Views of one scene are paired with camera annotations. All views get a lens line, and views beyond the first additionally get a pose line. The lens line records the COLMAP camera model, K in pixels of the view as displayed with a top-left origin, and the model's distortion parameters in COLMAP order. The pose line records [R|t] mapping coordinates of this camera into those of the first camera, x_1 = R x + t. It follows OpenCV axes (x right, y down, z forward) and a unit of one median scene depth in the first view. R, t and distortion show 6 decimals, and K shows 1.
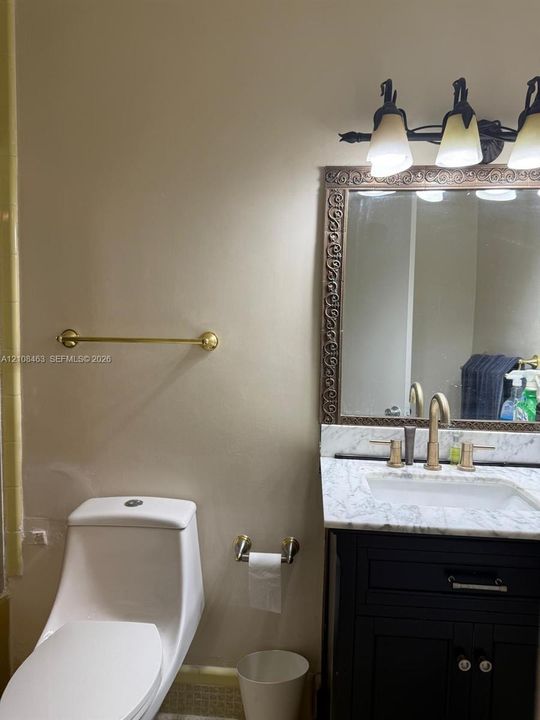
lens RADIAL K [[501.7, 0, 270.4], [0, 501.7, 370.6], [0, 0, 1]] dist [0.029480, -0.038433]
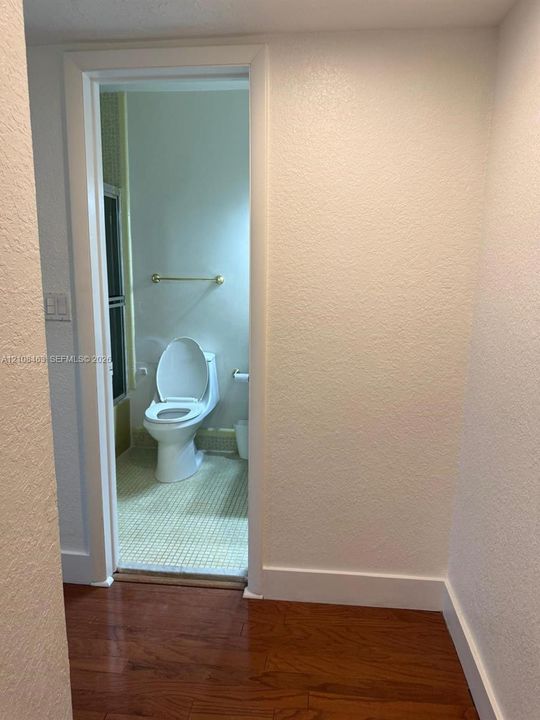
lens RADIAL K [[501.7, 0, 287.8], [0, 501.7, 361.3], [0, 0, 1]] dist [0.029480, -0.038433]
pose [[0.999968, 0.002907, -0.007508, 0.187395], [-0.002071, 0.994030, 0.109087, 0.053153], [0.007781, -0.109068, 0.994004, -1.182987]]
